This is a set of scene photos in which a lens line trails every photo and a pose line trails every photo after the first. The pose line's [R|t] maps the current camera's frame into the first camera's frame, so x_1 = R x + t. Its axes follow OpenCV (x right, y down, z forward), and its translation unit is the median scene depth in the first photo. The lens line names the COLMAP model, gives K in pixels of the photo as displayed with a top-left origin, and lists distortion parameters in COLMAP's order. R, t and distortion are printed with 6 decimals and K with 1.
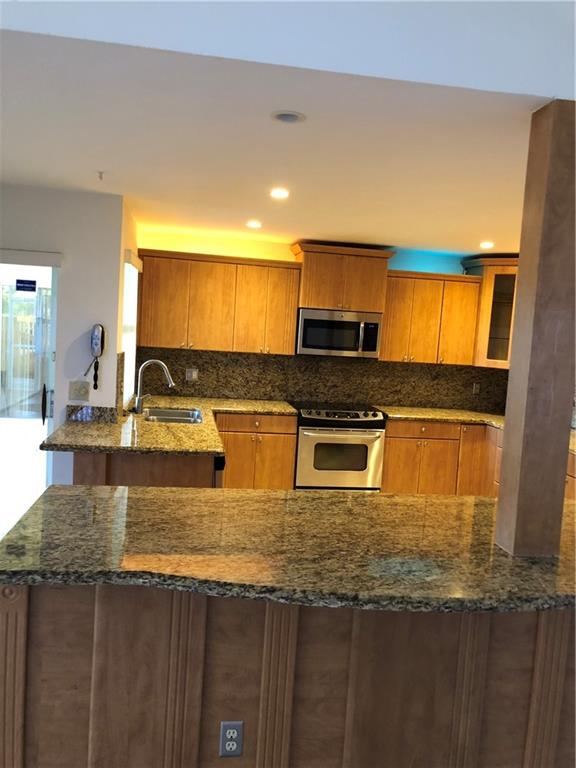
lens RADIAL K [[633.7, 0, 288.0], [0, 633.7, 384.0], [0, 0, 1]] dist [0.074242, -0.085277]
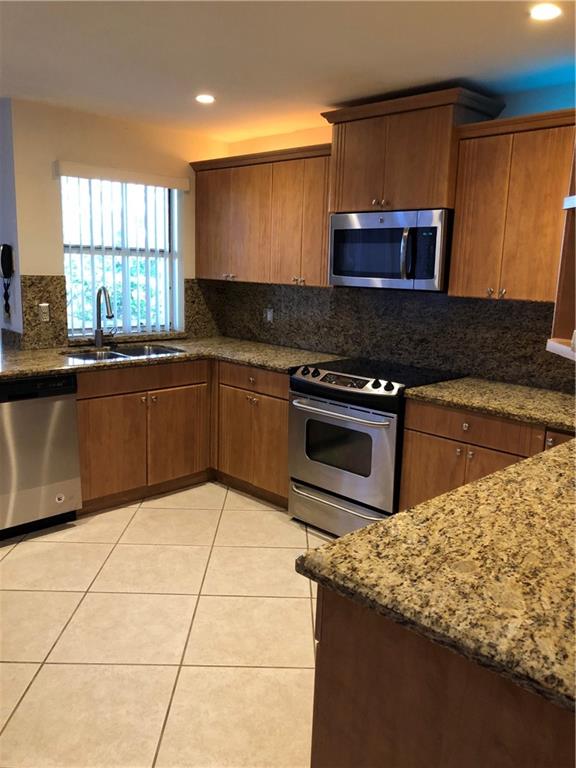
lens RADIAL K [[633.7, 0, 288.0], [0, 633.7, 384.0], [0, 0, 1]] dist [0.074242, -0.085277]
pose [[0.593298, 0.106412, -0.797919, 0.538393], [-0.073650, 0.994242, 0.077831, 0.007257], [0.801607, 0.012589, 0.597719, 0.570311]]
